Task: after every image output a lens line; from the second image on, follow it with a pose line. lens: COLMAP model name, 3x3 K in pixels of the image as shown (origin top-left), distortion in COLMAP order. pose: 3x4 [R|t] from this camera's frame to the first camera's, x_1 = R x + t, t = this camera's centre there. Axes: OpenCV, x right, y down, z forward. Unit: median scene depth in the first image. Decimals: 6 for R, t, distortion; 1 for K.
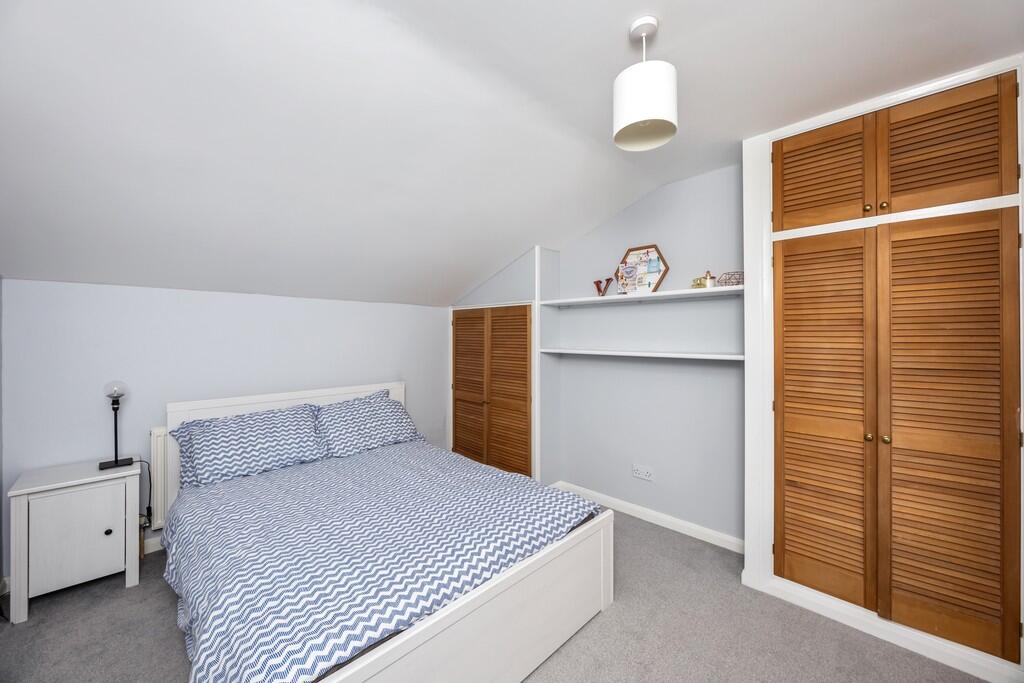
lens RADIAL K [[387.9, 0, 515.9], [0, 387.9, 338.2], [0, 0, 1]] dist [-0.001297, -0.000075]
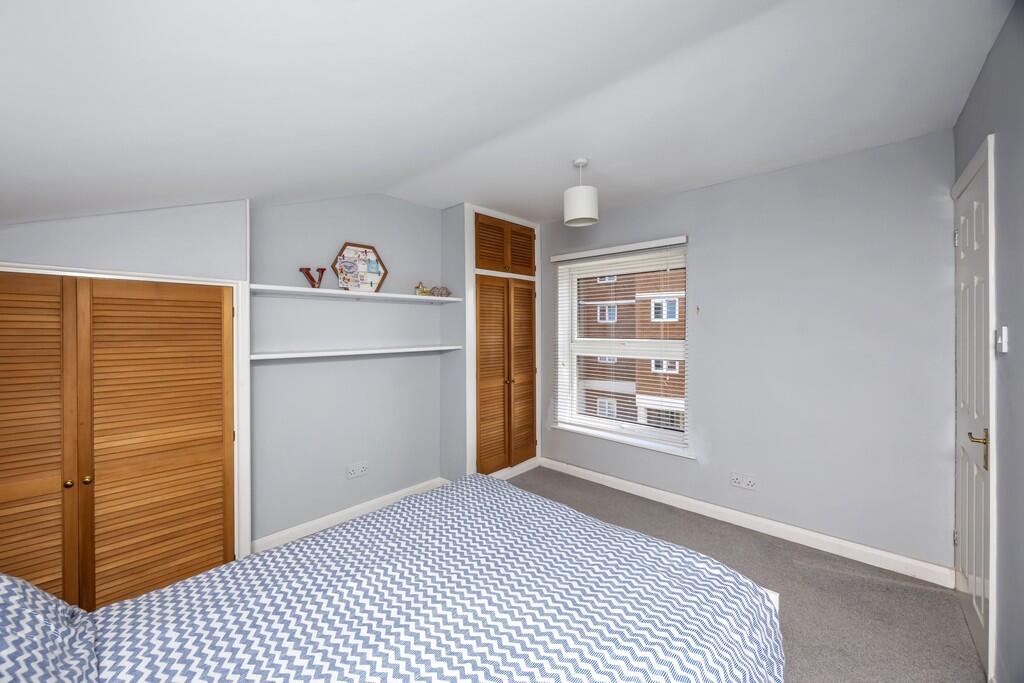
lens RADIAL K [[387.9, 0, 515.9], [0, 387.9, 338.2], [0, 0, 1]] dist [-0.001297, -0.000075]
pose [[-0.036200, -0.024933, 0.999033, -0.714951], [0.014737, 0.999567, 0.025480, -0.015179], [-0.999236, 0.015645, -0.035817, 0.662598]]
